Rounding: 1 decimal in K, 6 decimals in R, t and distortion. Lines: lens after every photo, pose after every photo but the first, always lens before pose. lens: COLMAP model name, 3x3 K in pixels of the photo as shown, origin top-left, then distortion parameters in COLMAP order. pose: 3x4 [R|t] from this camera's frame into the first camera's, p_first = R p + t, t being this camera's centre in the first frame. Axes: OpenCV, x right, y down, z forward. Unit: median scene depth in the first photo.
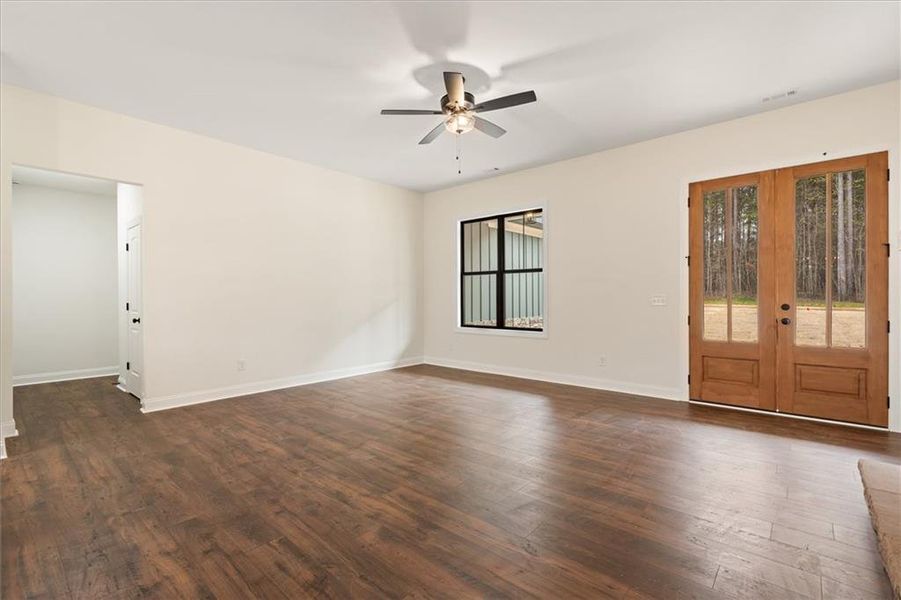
lens RADIAL K [[408.6, 0, 461.7], [0, 408.6, 298.5], [0, 0, 1]] dist [-0.007405, 0.001873]
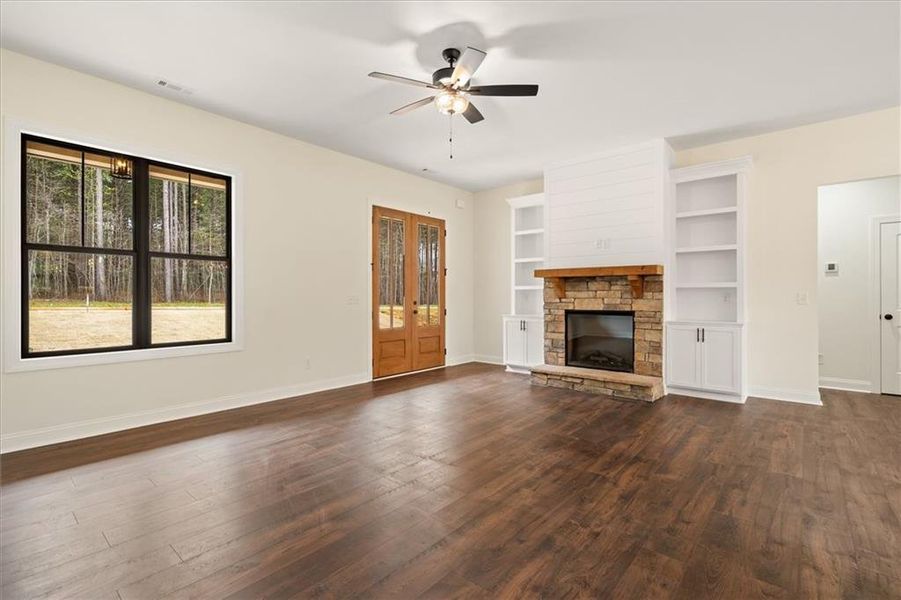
lens RADIAL K [[408.6, 0, 450.0], [0, 408.6, 296.5], [0, 0, 1]] dist [-0.007405, 0.001873]
pose [[0.007581, 0.002767, 0.999967, -0.961773], [0.003444, 0.999990, -0.002793, 0.001833], [-0.999965, 0.003465, 0.007571, 1.057976]]
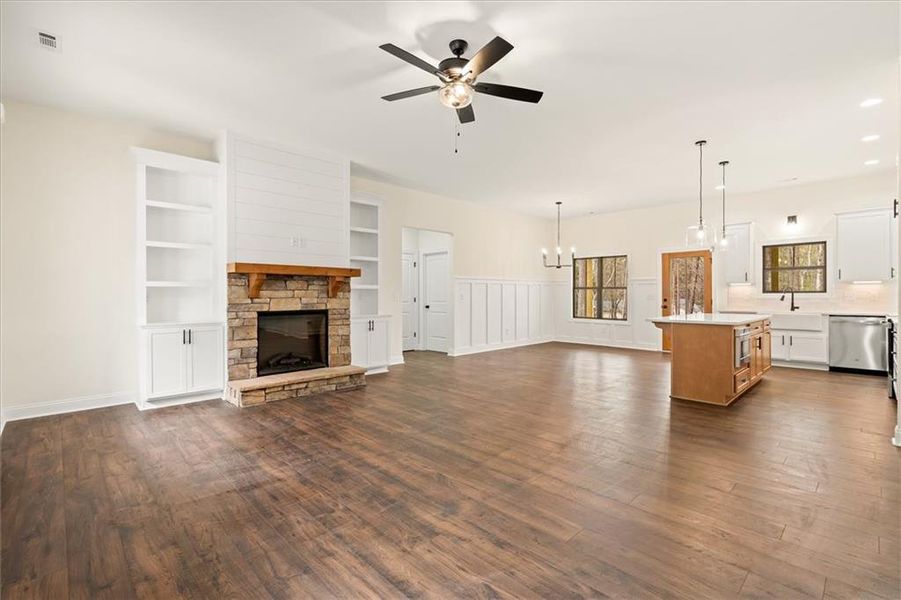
lens RADIAL K [[408.6, 0, 453.6], [0, 408.6, 295.7], [0, 0, 1]] dist [-0.007405, 0.001873]
pose [[-0.994667, 0.006525, 0.102929, -0.092853], [0.006987, 0.999967, 0.004128, -0.004126], [-0.102899, 0.004826, -0.994680, 1.981693]]
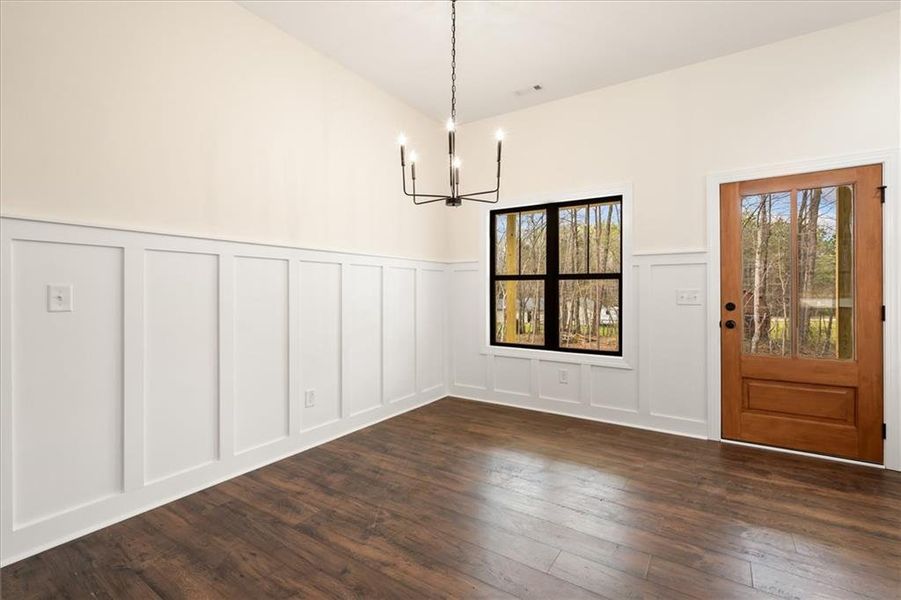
lens RADIAL K [[408.6, 0, 458.7], [0, 408.6, 294.3], [0, 0, 1]] dist [-0.007405, 0.001873]
pose [[-0.991303, 0.005617, -0.131476, -0.388352], [0.004781, 0.999966, 0.006672, 0.004118], [0.131509, 0.005985, -0.991297, 0.164476]]
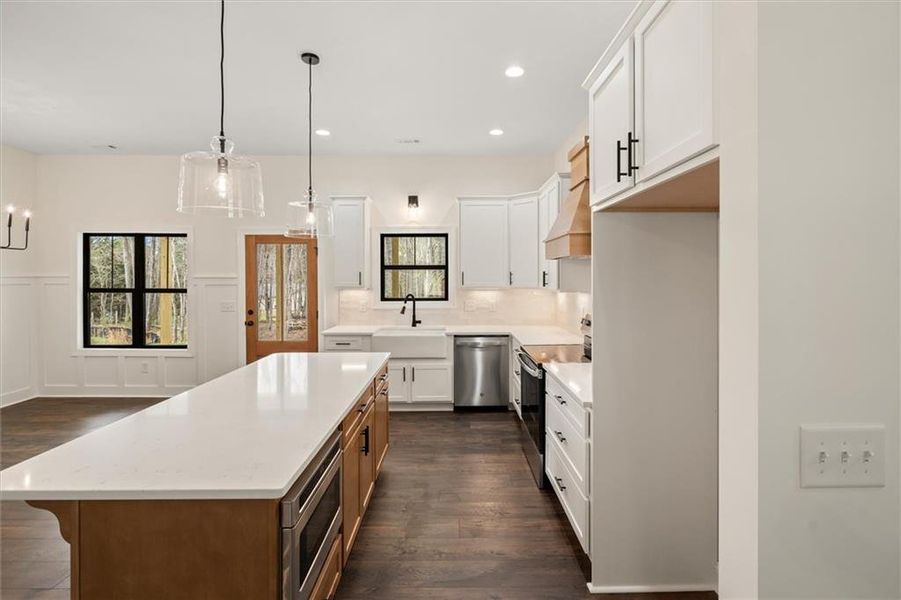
lens RADIAL K [[408.6, 0, 459.7], [0, 408.6, 277.8], [0, 0, 1]] dist [-0.007405, 0.001873]
pose [[-0.753156, 0.008833, -0.657782, -0.733460], [0.003297, 0.999948, 0.009652, -0.100495], [0.657833, 0.005101, -0.753146, 0.987166]]
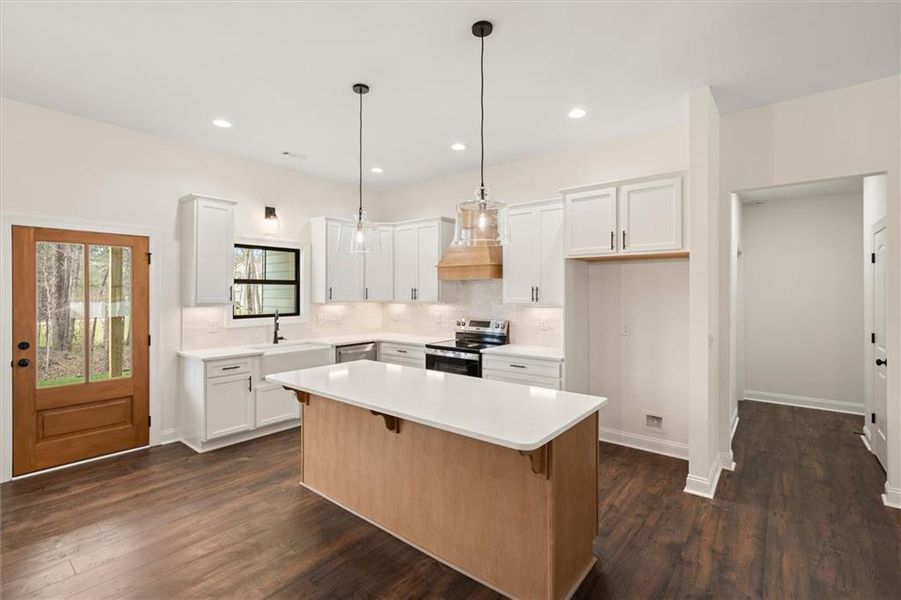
lens RADIAL K [[408.6, 0, 442.6], [0, 408.6, 289.2], [0, 0, 1]] dist [-0.007405, 0.001873]
pose [[0.015167, -0.002610, -0.999882, -0.137423], [-0.004173, 0.999988, -0.002674, -0.098120], [0.999876, 0.004213, 0.015156, 0.307383]]
